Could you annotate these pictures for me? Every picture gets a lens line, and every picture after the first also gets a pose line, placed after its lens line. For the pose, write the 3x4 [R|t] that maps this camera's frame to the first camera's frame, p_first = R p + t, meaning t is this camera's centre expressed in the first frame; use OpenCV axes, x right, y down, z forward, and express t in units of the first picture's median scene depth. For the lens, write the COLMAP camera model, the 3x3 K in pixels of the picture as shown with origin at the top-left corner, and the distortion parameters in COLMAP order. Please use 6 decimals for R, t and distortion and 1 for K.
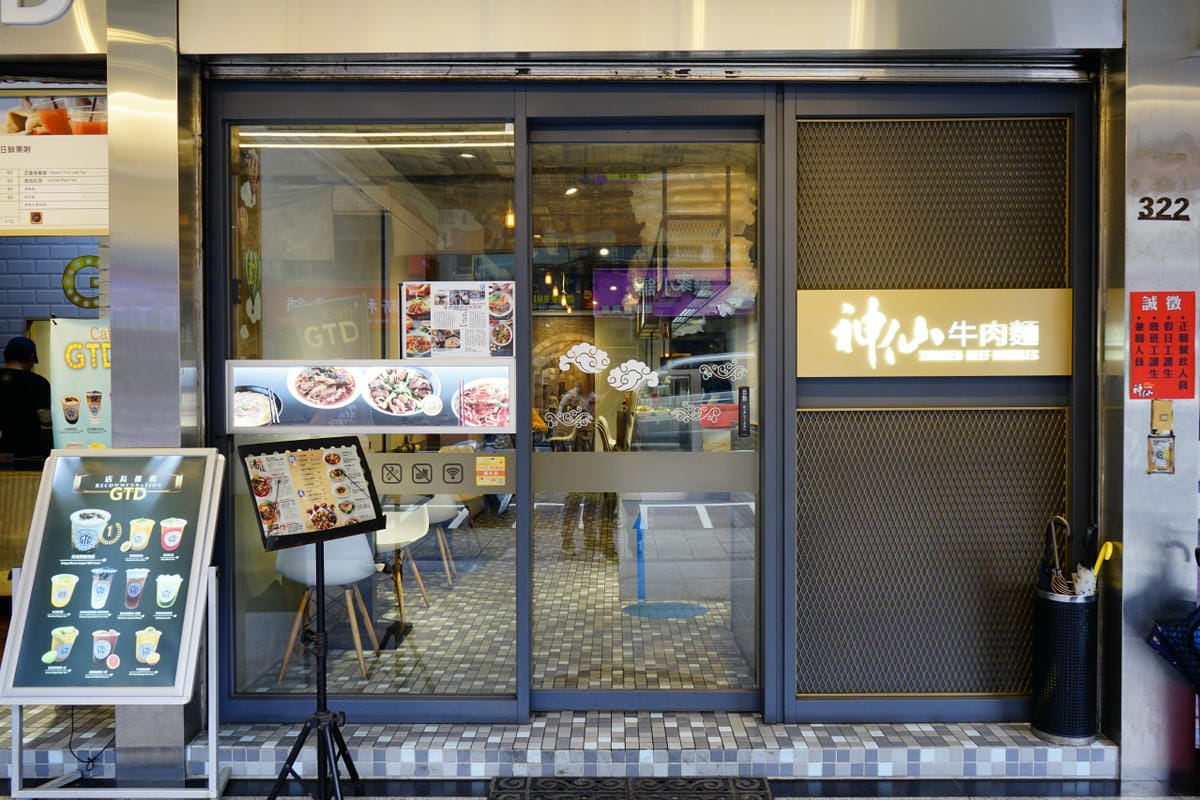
lens RADIAL K [[942.2, 0, 600.0], [0, 942.2, 400.0], [0, 0, 1]] dist [-0.008159, 0.001976]
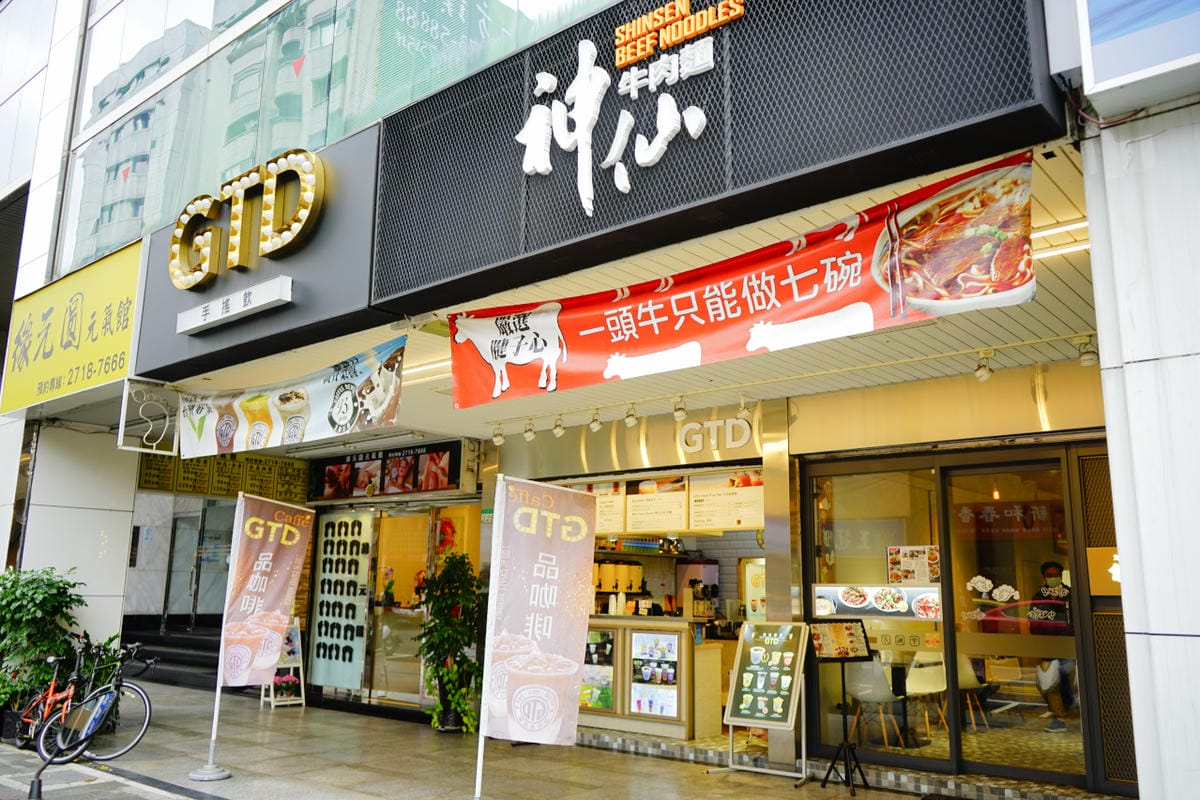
lens RADIAL K [[942.2, 0, 600.0], [0, 942.2, 400.0], [0, 0, 1]] dist [-0.008159, 0.001976]
pose [[0.765259, -0.116146, -0.633158, 0.730014], [-0.030954, 0.975811, -0.216414, 0.033422], [0.642978, 0.185211, 0.743153, -1.138640]]
